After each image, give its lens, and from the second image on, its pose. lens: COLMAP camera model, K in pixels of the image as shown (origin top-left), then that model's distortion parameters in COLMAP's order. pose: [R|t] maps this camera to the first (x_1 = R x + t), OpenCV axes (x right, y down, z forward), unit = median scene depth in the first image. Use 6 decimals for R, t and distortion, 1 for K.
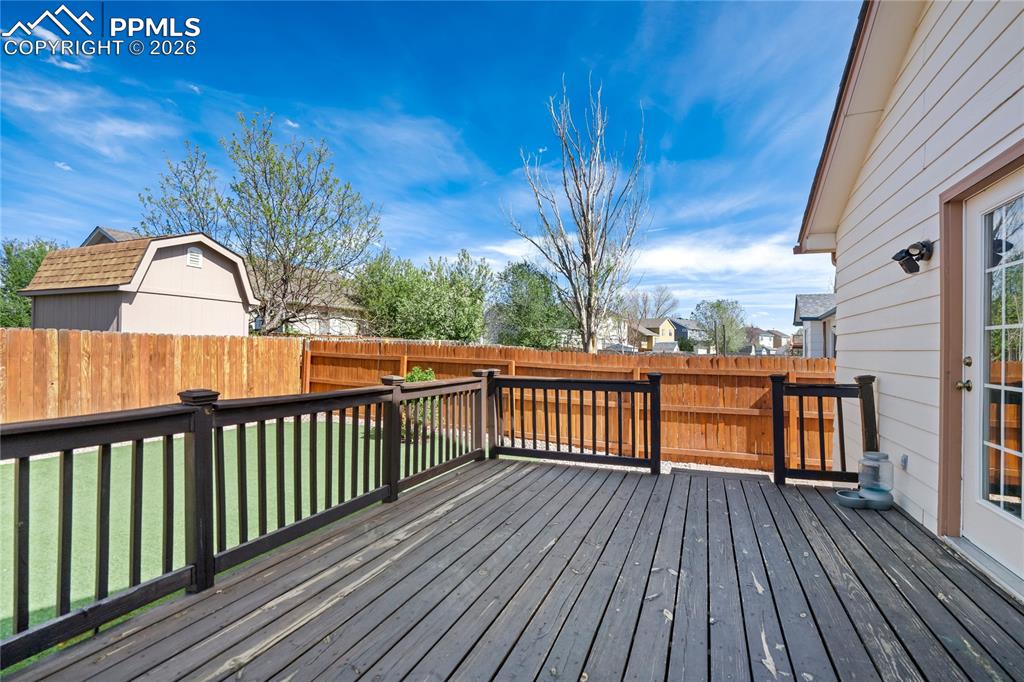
lens RADIAL K [[478.8, 0, 518.8], [0, 478.8, 344.7], [0, 0, 1]] dist [-0.022615, 0.007896]
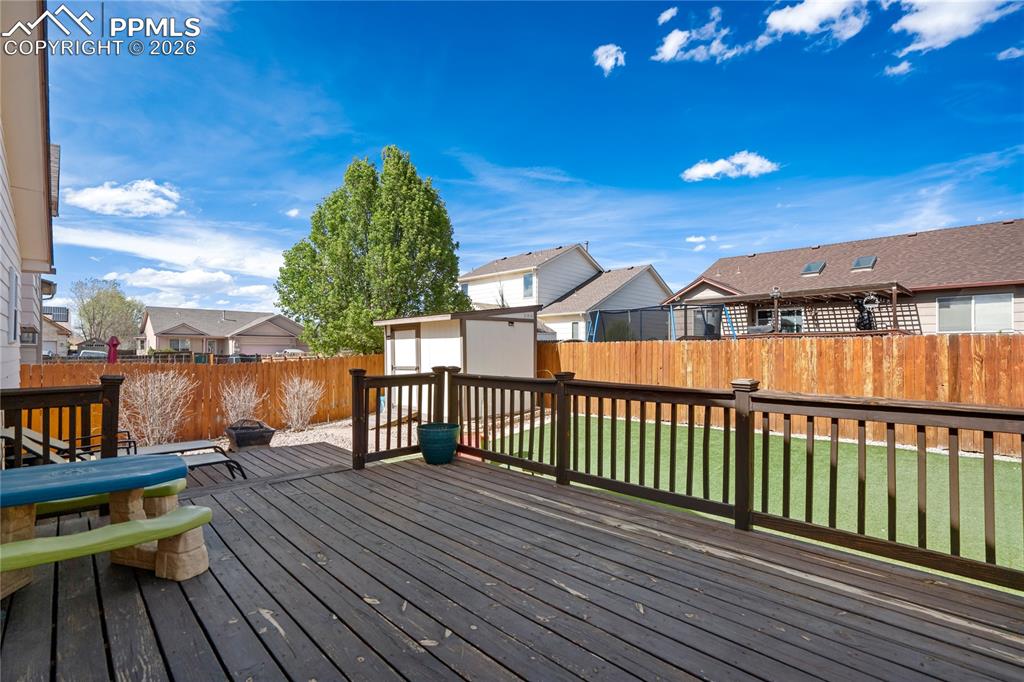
lens RADIAL K [[478.8, 0, 518.3], [0, 478.8, 351.0], [0, 0, 1]] dist [-0.022615, 0.007896]
pose [[-0.406163, -0.015952, -0.913661, 0.824741], [0.009508, 0.999720, -0.021681, 0.042838], [0.913751, -0.017493, -0.405898, 1.252291]]
